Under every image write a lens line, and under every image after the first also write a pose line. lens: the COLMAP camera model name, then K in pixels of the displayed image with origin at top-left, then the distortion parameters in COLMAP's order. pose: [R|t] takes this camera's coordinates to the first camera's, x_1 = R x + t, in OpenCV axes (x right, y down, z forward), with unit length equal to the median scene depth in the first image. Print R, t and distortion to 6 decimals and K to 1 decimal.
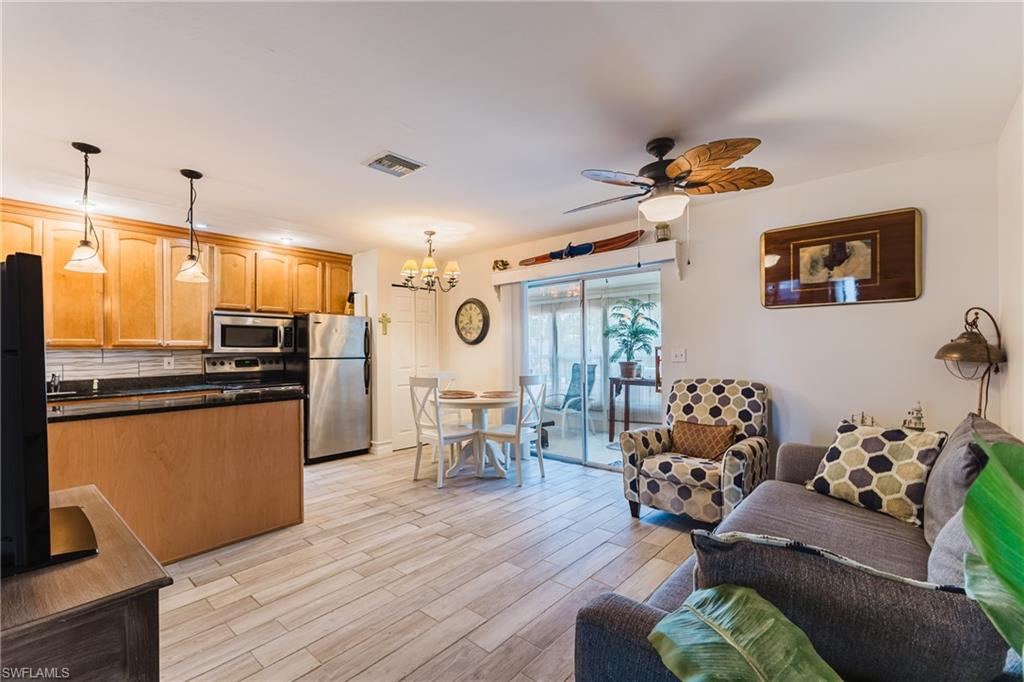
lens RADIAL K [[441.1, 0, 513.9], [0, 441.1, 347.0], [0, 0, 1]] dist [0.007705, -0.000967]
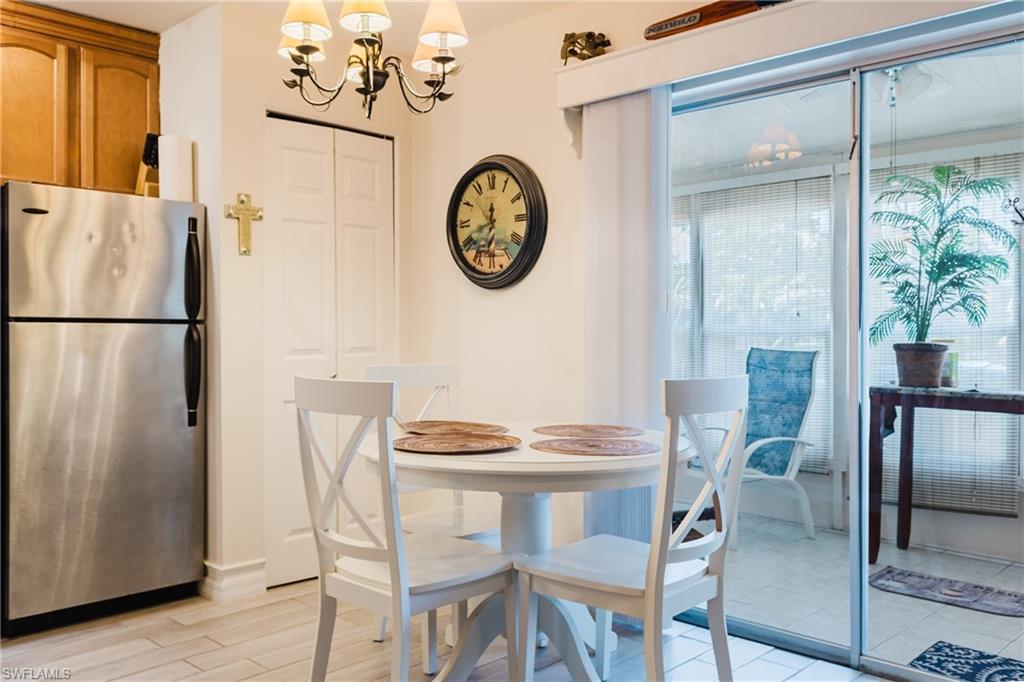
lens RADIAL K [[847.7, 0, 510.4], [0, 847.7, 340.8], [0, 0, 1]] dist [0.004462, -0.007761]
pose [[0.998674, 0.010693, -0.050366, -0.058879], [-0.009505, 0.999672, 0.023763, 0.025143], [0.050603, -0.023253, 0.998448, 0.404830]]
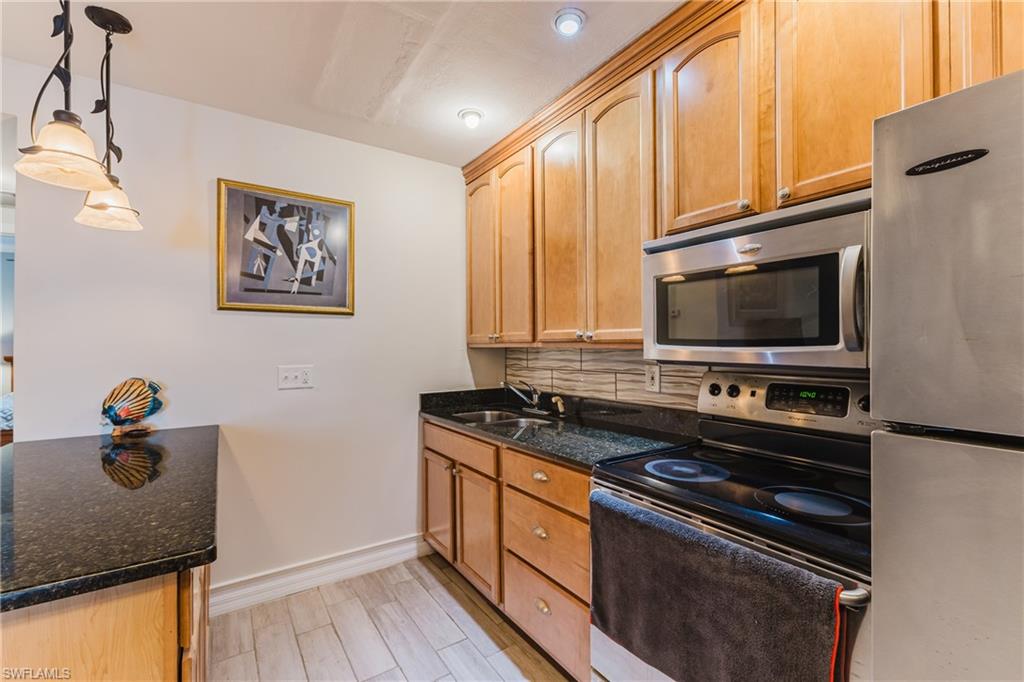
lens RADIAL K [[441.1, 0, 514.3], [0, 441.1, 344.0], [0, 0, 1]] dist [0.007705, -0.000967]
pose [[-0.266483, 0.009718, -0.963791, -0.298559], [0.013436, 0.999889, 0.006367, -0.003629], [0.963746, -0.011253, -0.266584, 0.967872]]
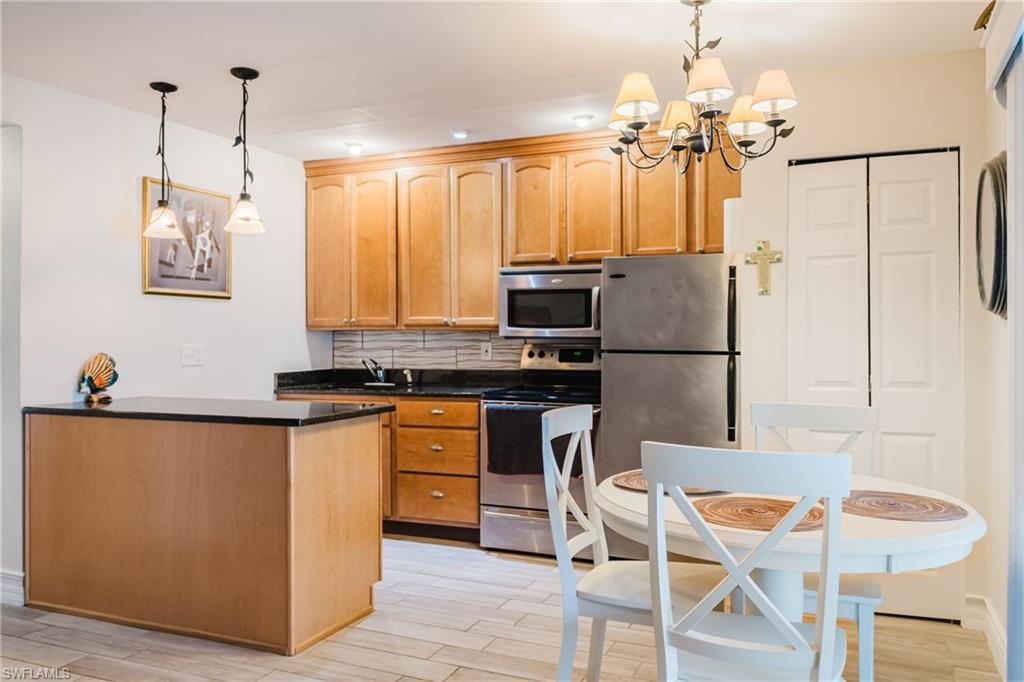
lens RADIAL K [[795.0, 0, 522.3], [0, 795.0, 336.0], [0, 0, 1]] dist [0.027169, -0.018321]
pose [[0.292947, 0.012053, -0.956053, 0.371980], [0.003631, 0.999899, 0.013719, -0.002508], [0.956122, -0.007491, 0.292874, 0.690004]]
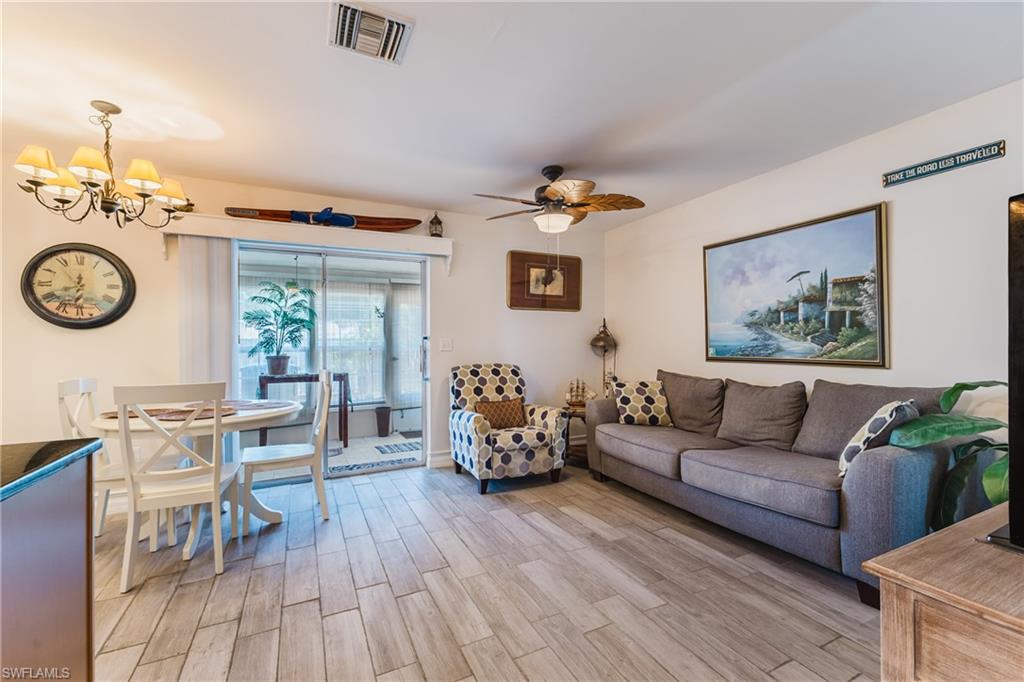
lens RADIAL K [[441.1, 0, 518.5], [0, 441.1, 339.7], [0, 0, 1]] dist [0.007705, -0.000967]
pose [[0.382350, 0.014037, 0.923911, -0.483077], [-0.002797, 0.999898, -0.014034, 0.018392], [-0.924013, 0.002782, 0.382351, 0.360265]]
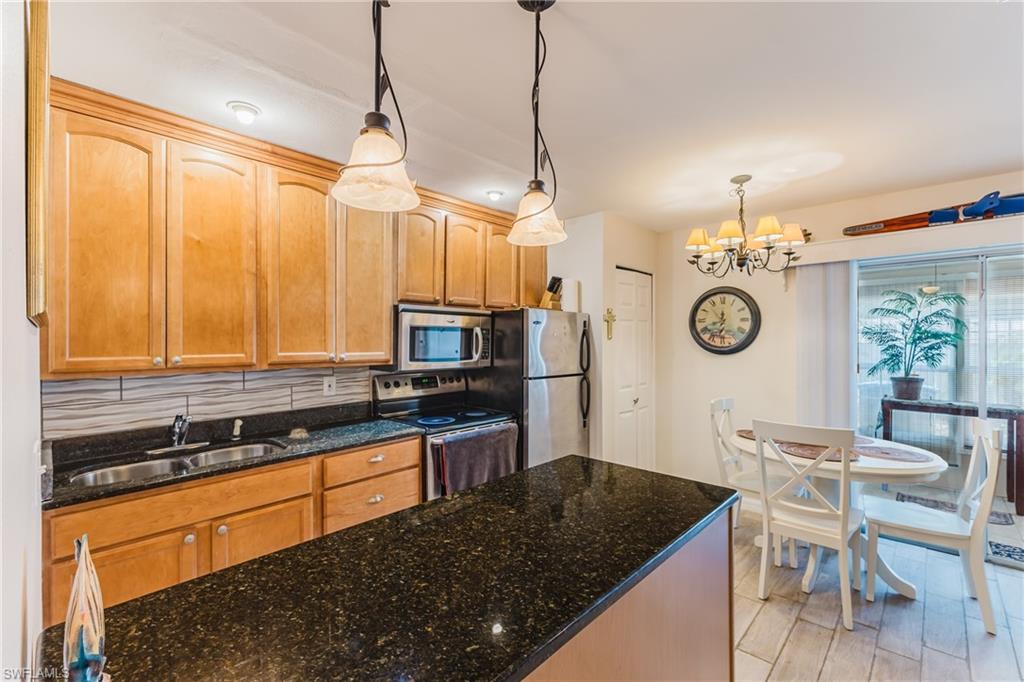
lens RADIAL K [[441.1, 0, 511.6], [0, 441.1, 339.6], [0, 0, 1]] dist [0.007705, -0.000967]
pose [[0.998997, 0.009479, -0.043752, -0.481797], [-0.009155, 0.999929, 0.007582, -0.036863], [0.043821, -0.007173, 0.999014, 0.371222]]
